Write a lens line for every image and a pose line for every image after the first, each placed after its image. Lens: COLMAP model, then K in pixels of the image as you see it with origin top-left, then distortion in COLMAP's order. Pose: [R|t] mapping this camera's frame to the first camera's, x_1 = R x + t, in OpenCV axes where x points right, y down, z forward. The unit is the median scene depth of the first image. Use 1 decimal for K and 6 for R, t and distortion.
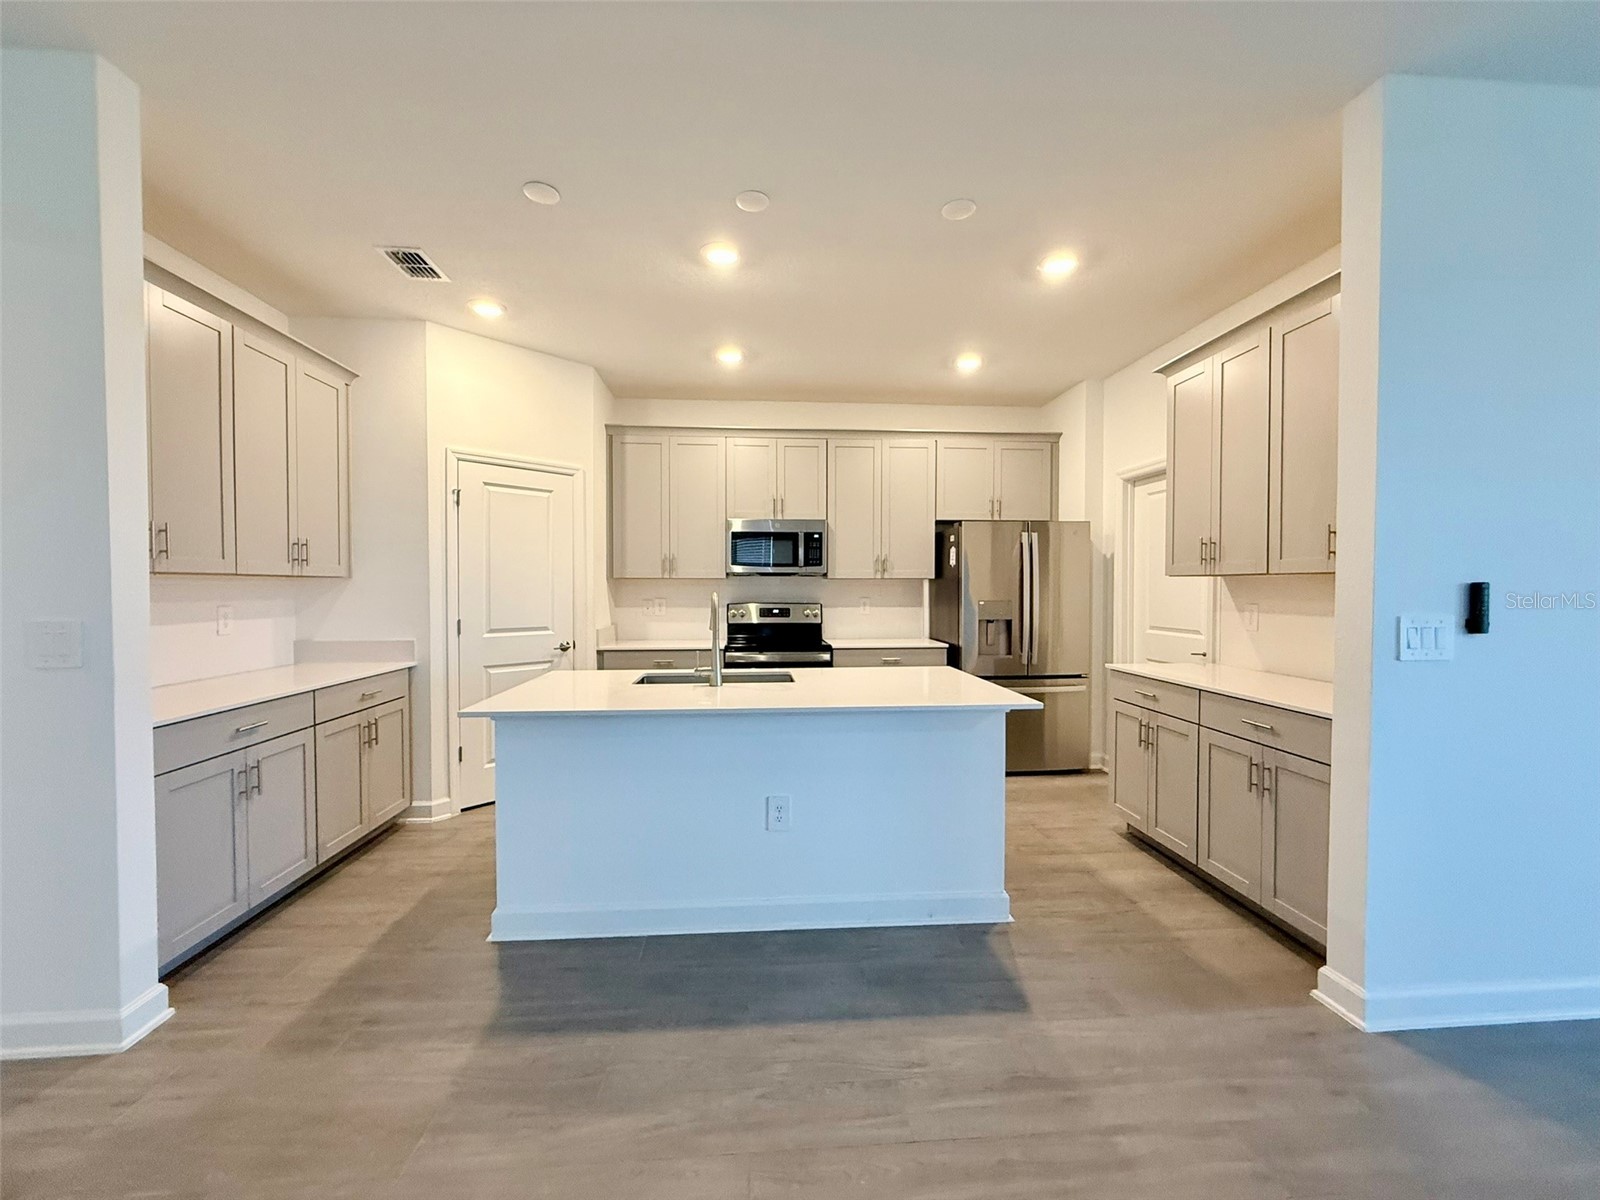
lens RADIAL K [[639.6, 0, 799.5], [0, 639.6, 598.4], [0, 0, 1]] dist [-0.000729, -0.000058]
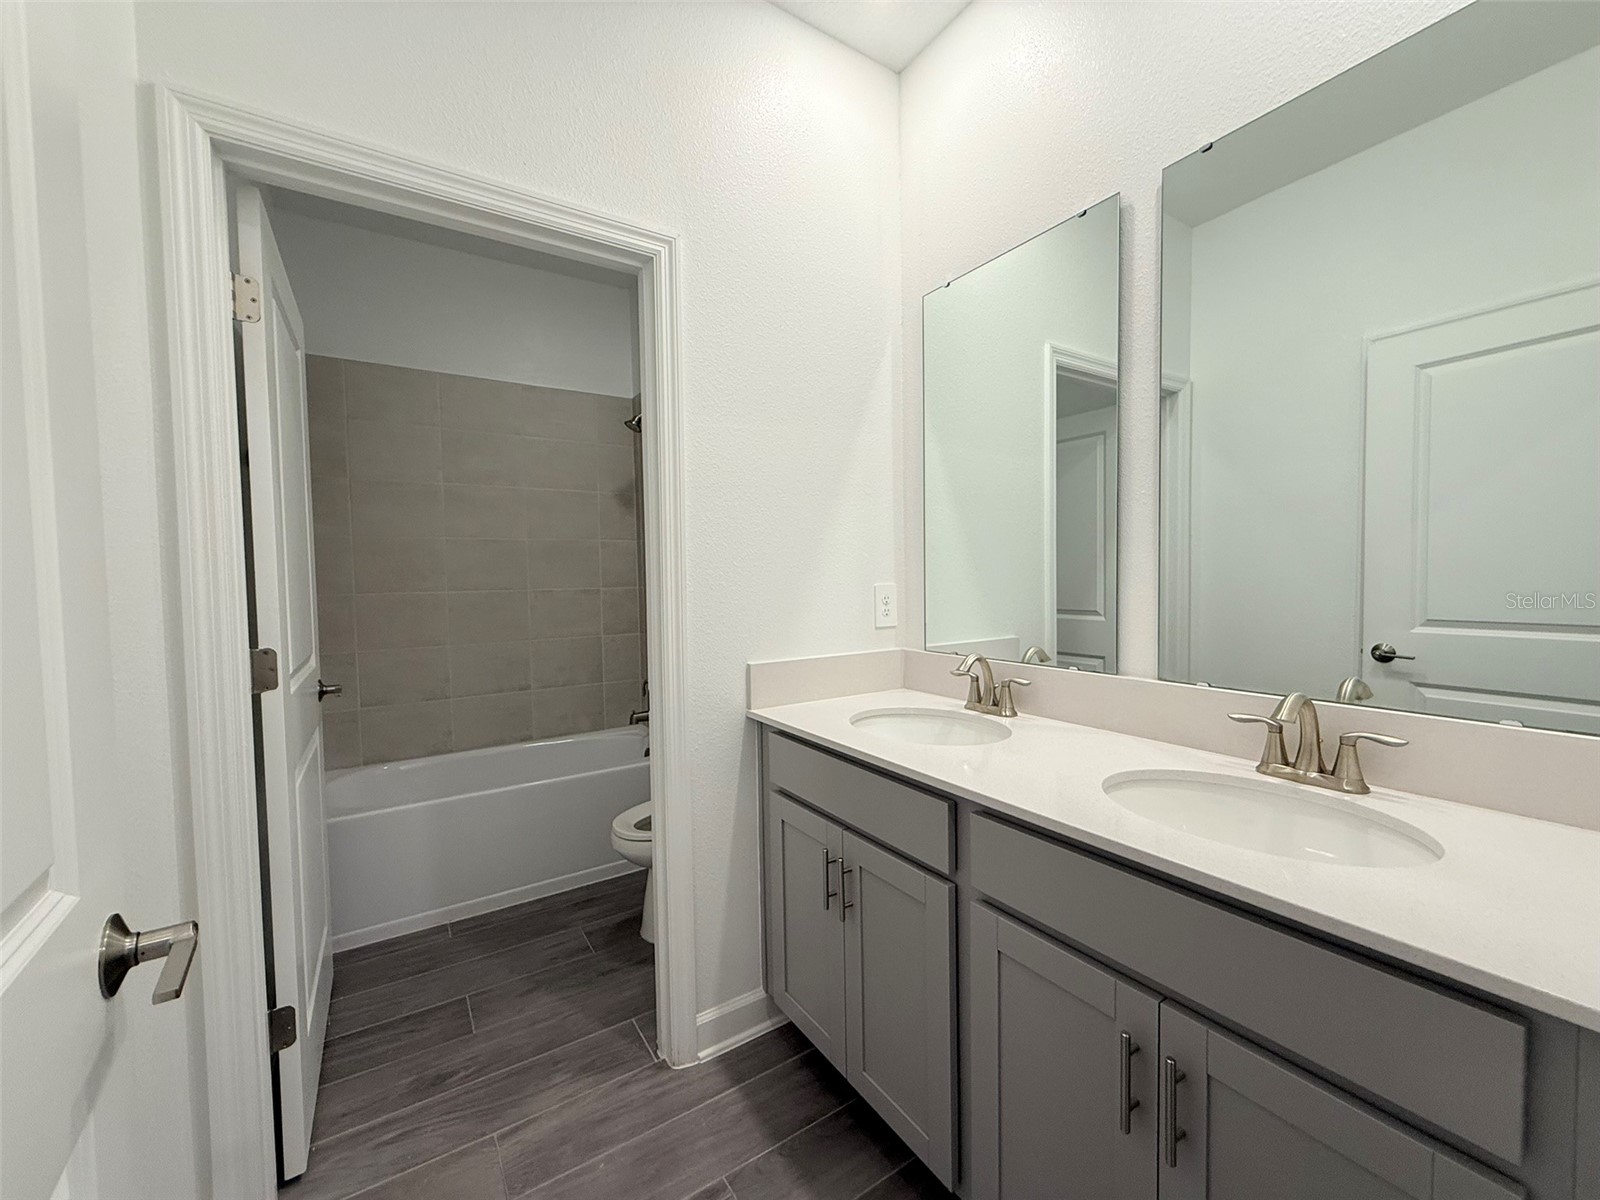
lens RADIAL K [[639.6, 0, 800.3], [0, 639.6, 605.5], [0, 0, 1]] dist [-0.000729, -0.000058]
pose [[0.879502, -0.029899, 0.474955, 0.278323], [0.022549, 0.999522, 0.021165, -0.002085], [-0.475360, -0.007905, 0.879756, 0.557691]]
